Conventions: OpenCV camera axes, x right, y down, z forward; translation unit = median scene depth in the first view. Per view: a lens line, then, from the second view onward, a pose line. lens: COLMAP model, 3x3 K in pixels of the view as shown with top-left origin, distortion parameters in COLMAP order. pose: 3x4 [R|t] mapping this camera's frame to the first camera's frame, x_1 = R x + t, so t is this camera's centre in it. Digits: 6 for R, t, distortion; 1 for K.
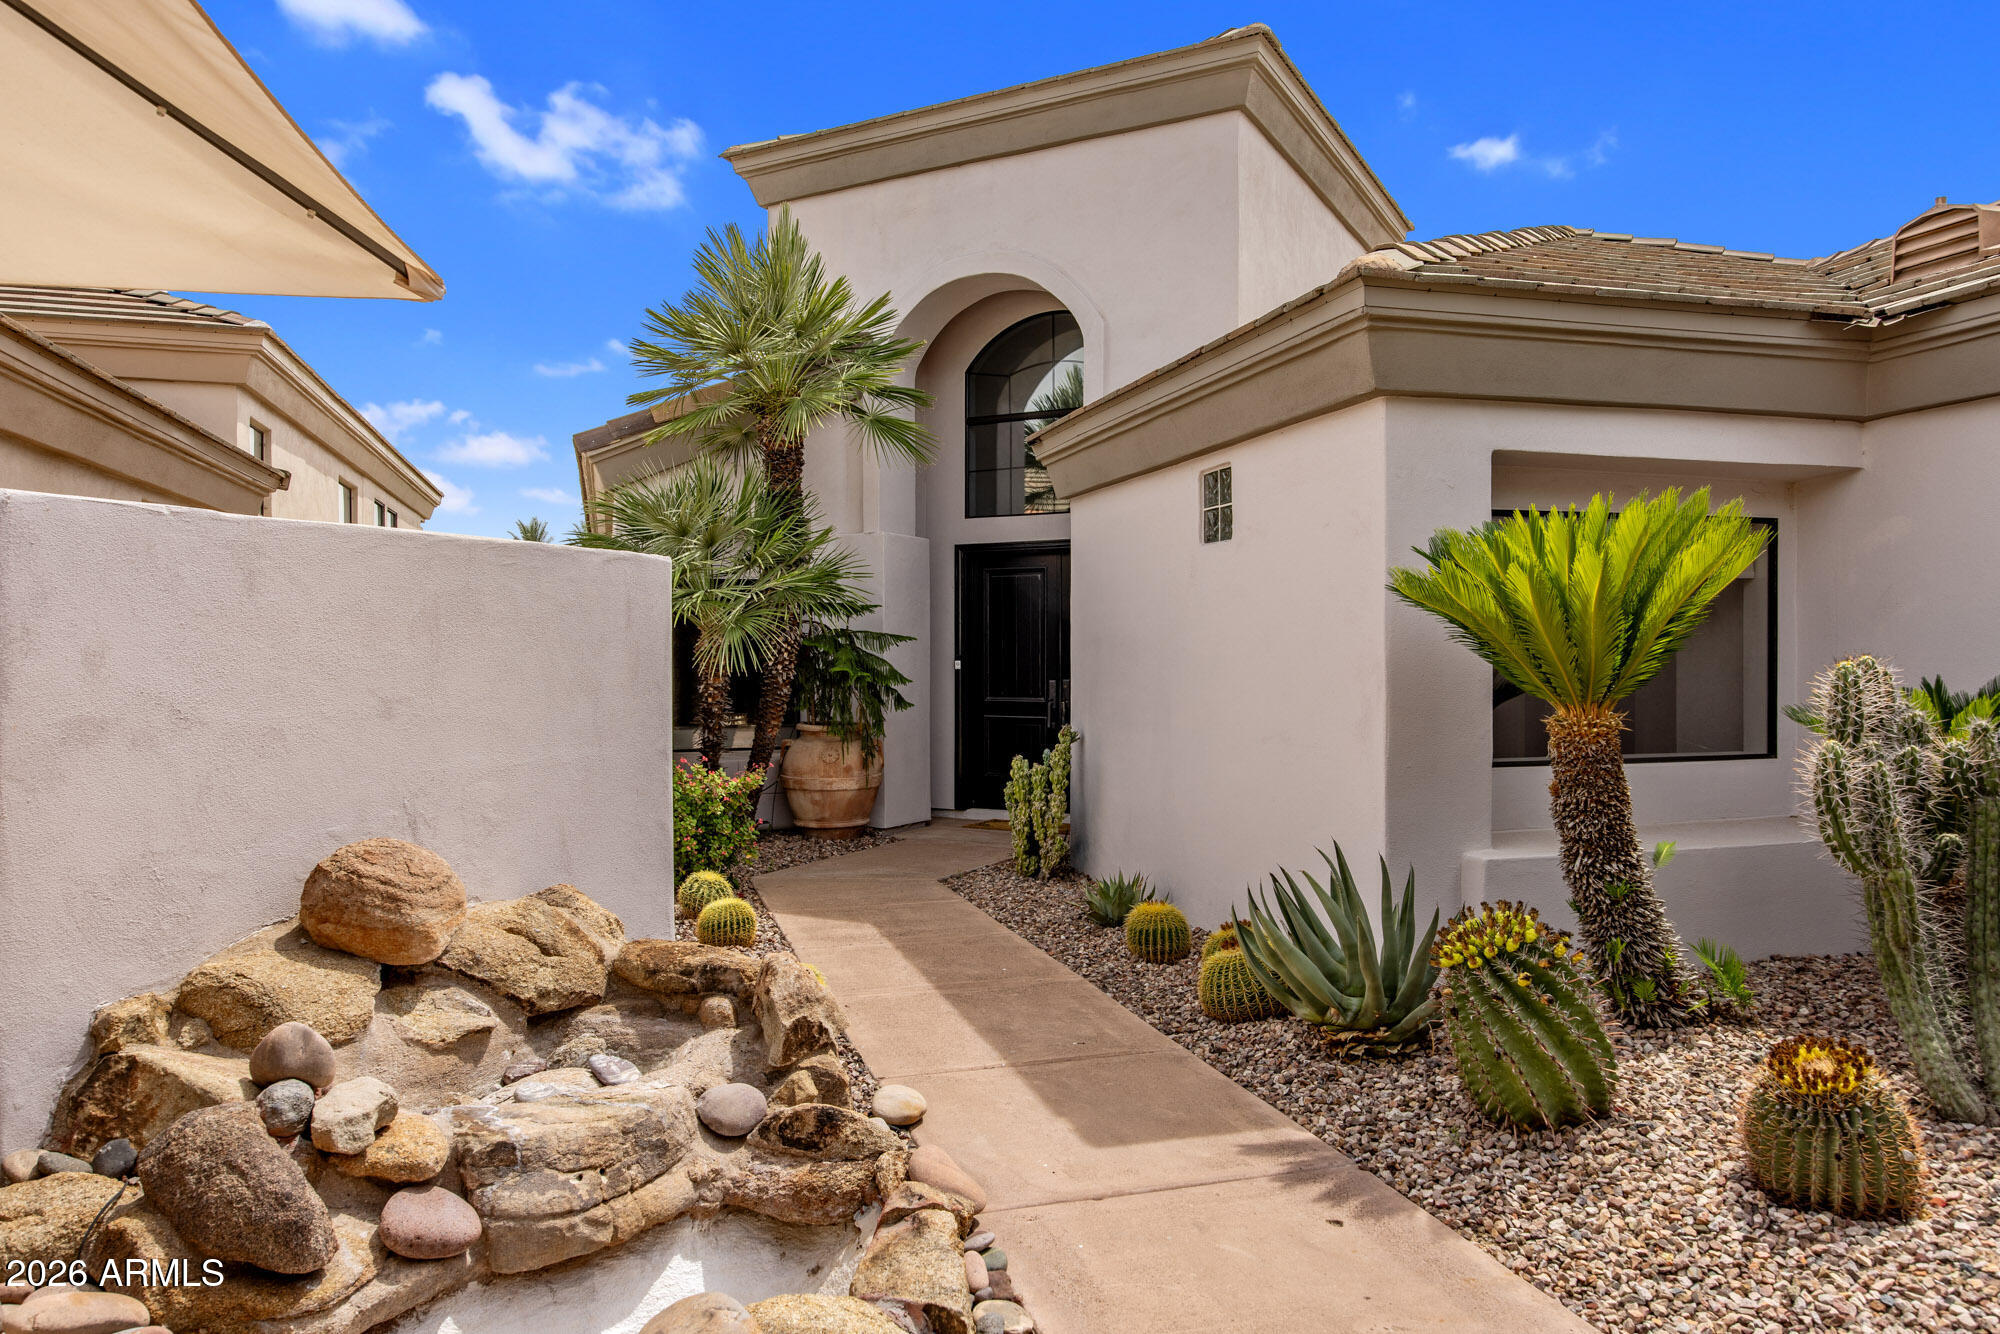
lens RADIAL K [[1336.9, 0, 1000.0], [0, 1336.9, 667.0], [0, 0, 1]] dist [0.001121, -0.000044]
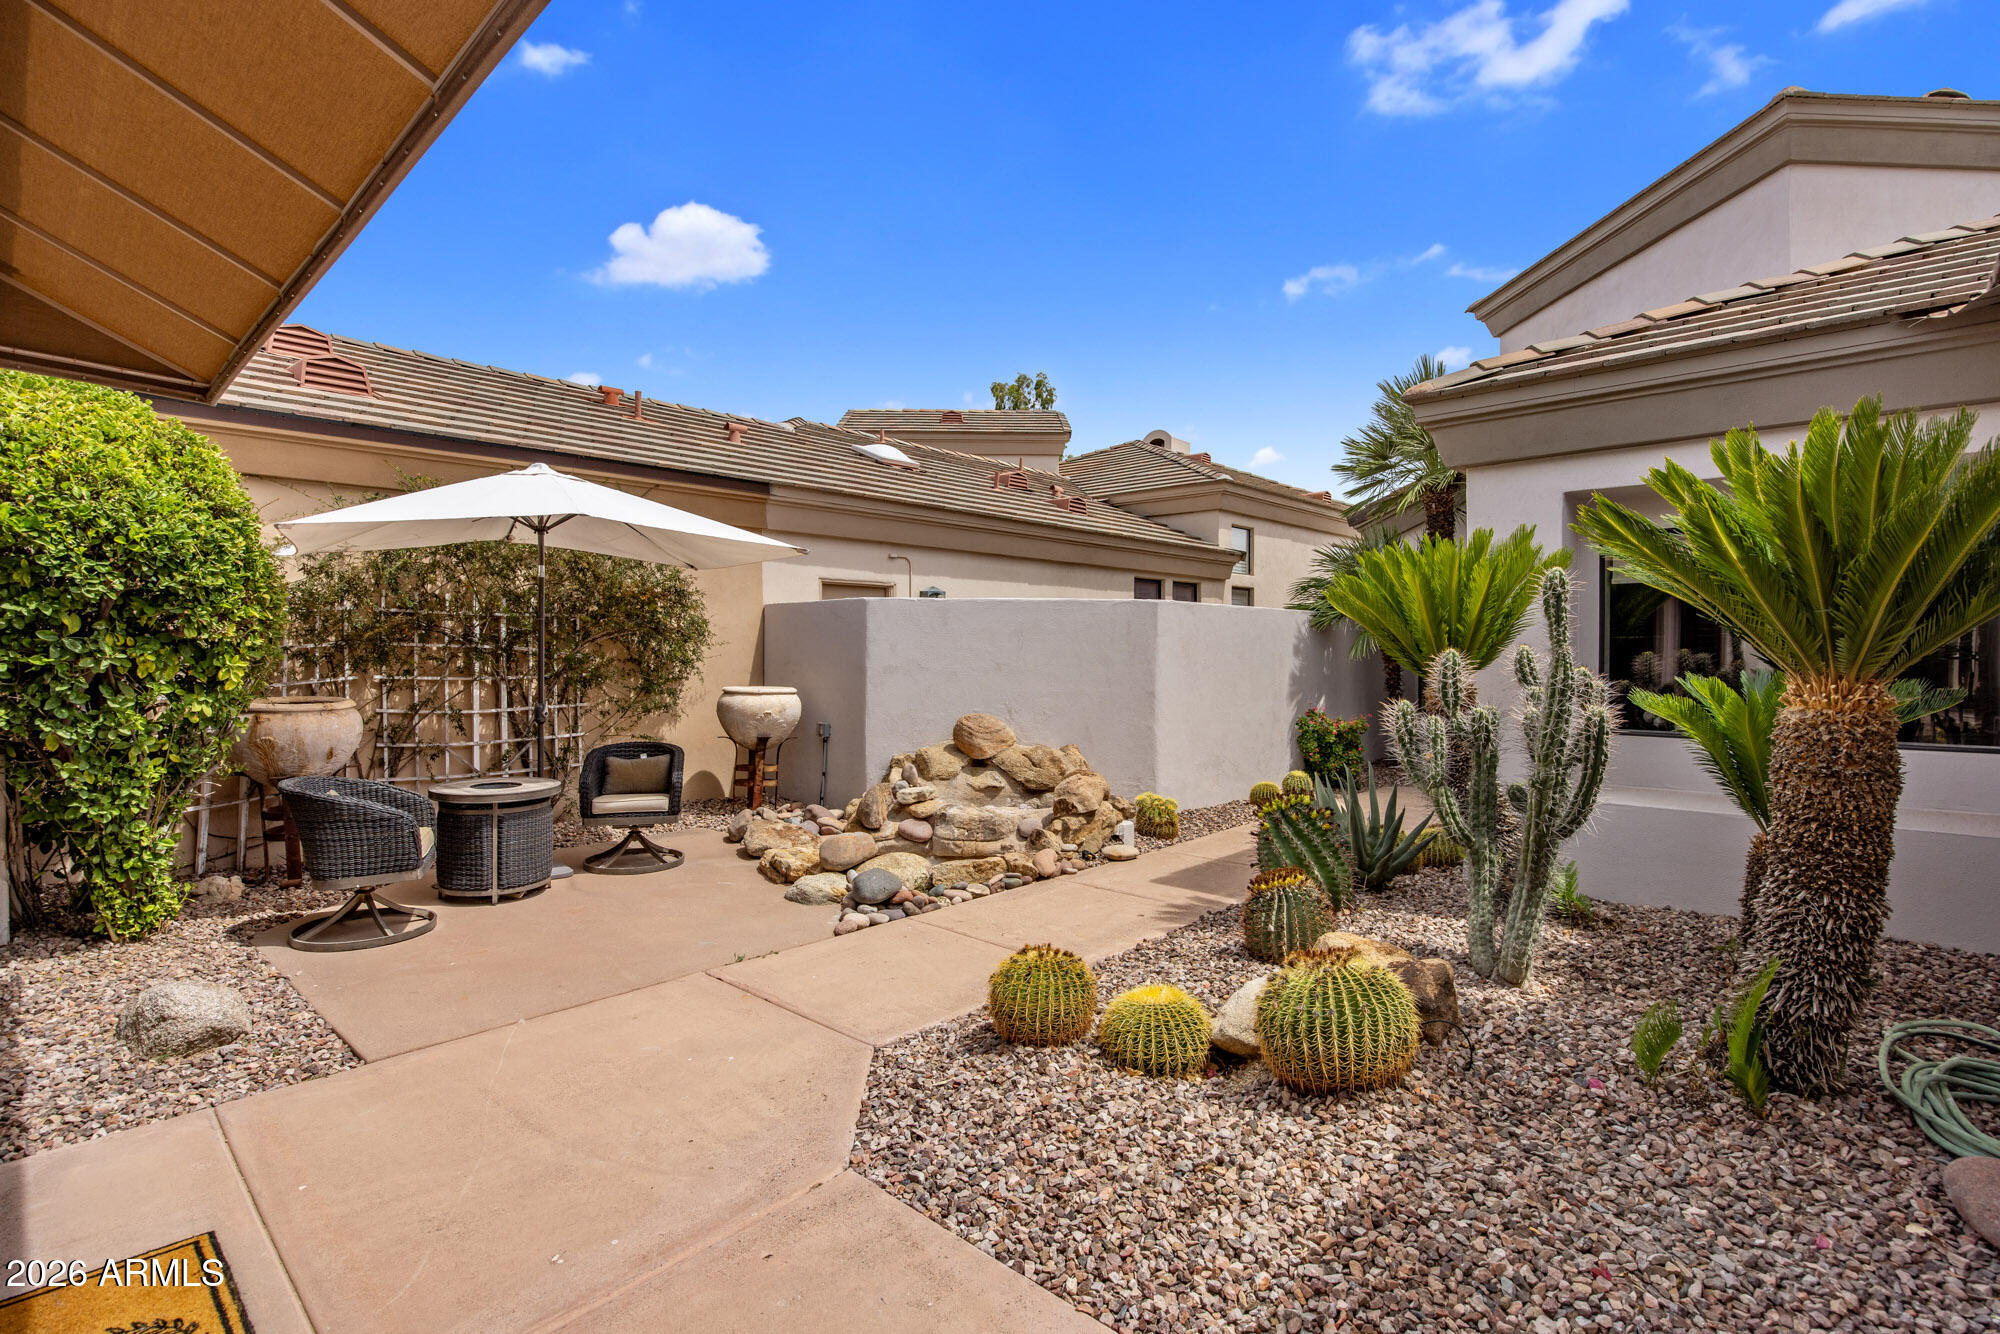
lens RADIAL K [[962.9, 0, 1009.3], [0, 962.9, 661.0], [0, 0, 1]] dist [-0.000584, 0.000126]
pose [[0.503896, 0.007896, -0.863728, 1.286684], [-0.010798, 0.999938, 0.002841, 0.014799], [0.863697, 0.007895, 0.503950, 0.056021]]
